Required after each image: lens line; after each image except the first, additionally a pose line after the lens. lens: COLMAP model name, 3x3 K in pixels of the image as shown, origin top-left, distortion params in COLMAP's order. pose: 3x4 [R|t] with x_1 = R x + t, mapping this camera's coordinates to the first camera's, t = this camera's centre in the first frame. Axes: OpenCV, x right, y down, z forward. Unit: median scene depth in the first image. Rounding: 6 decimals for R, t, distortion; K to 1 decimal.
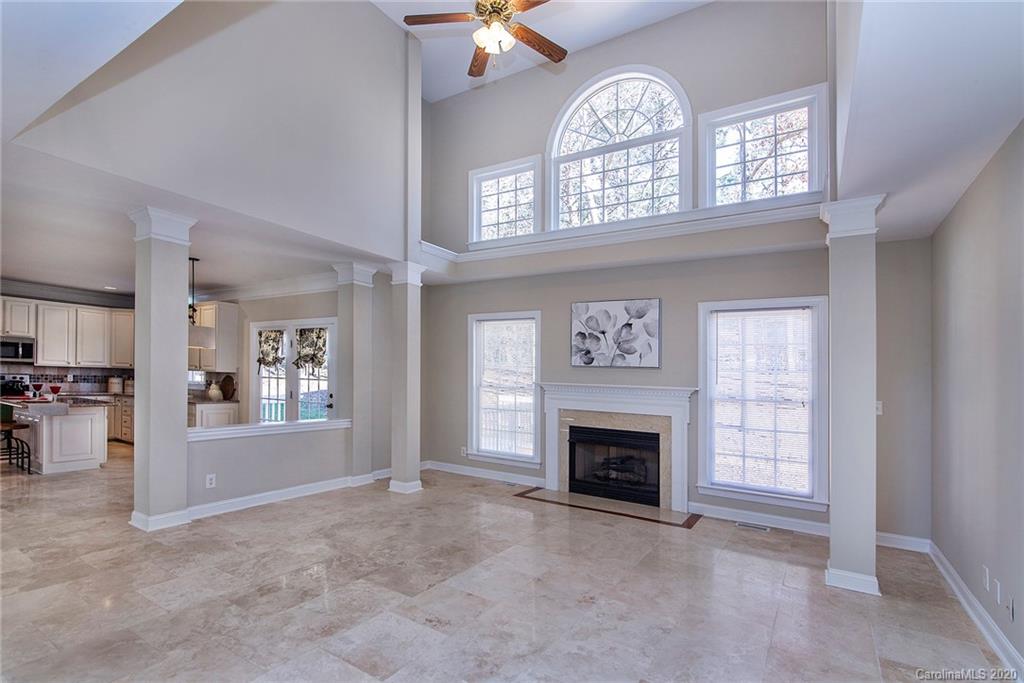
lens RADIAL K [[474.6, 0, 503.9], [0, 474.6, 368.1], [0, 0, 1]] dist [0.000403, 0.000806]
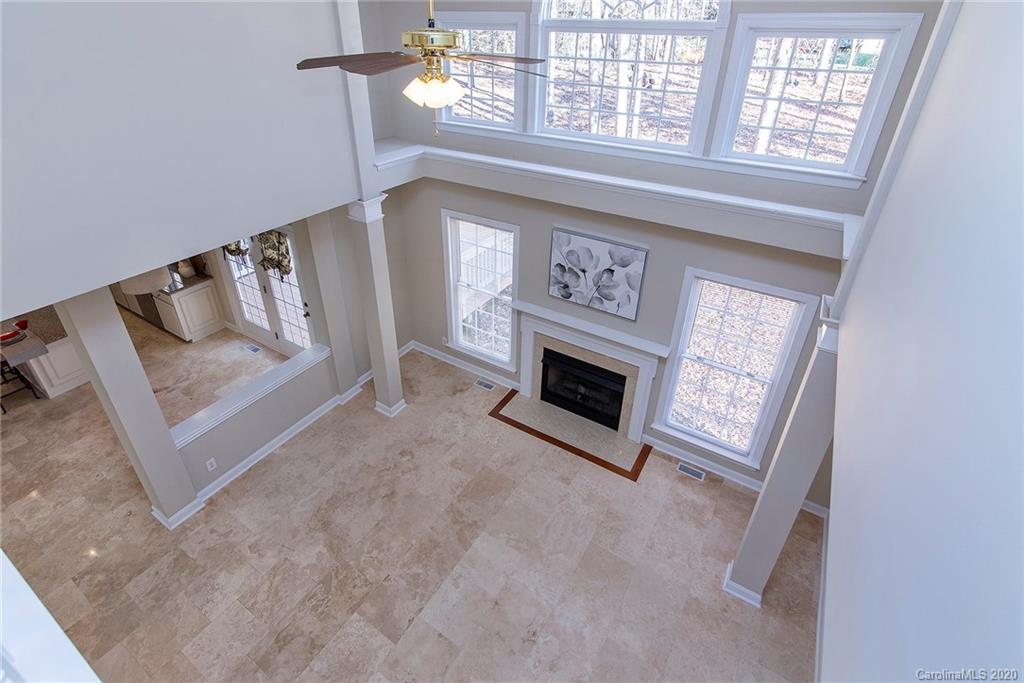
lens RADIAL K [[474.6, 0, 507.4], [0, 474.6, 297.6], [0, 0, 1]] dist [0.000403, 0.000806]
pose [[0.999946, 0.001020, 0.010371, 0.049344], [-0.005969, 0.871823, 0.489785, -0.489025], [-0.008542, -0.489820, 0.871782, 0.159385]]
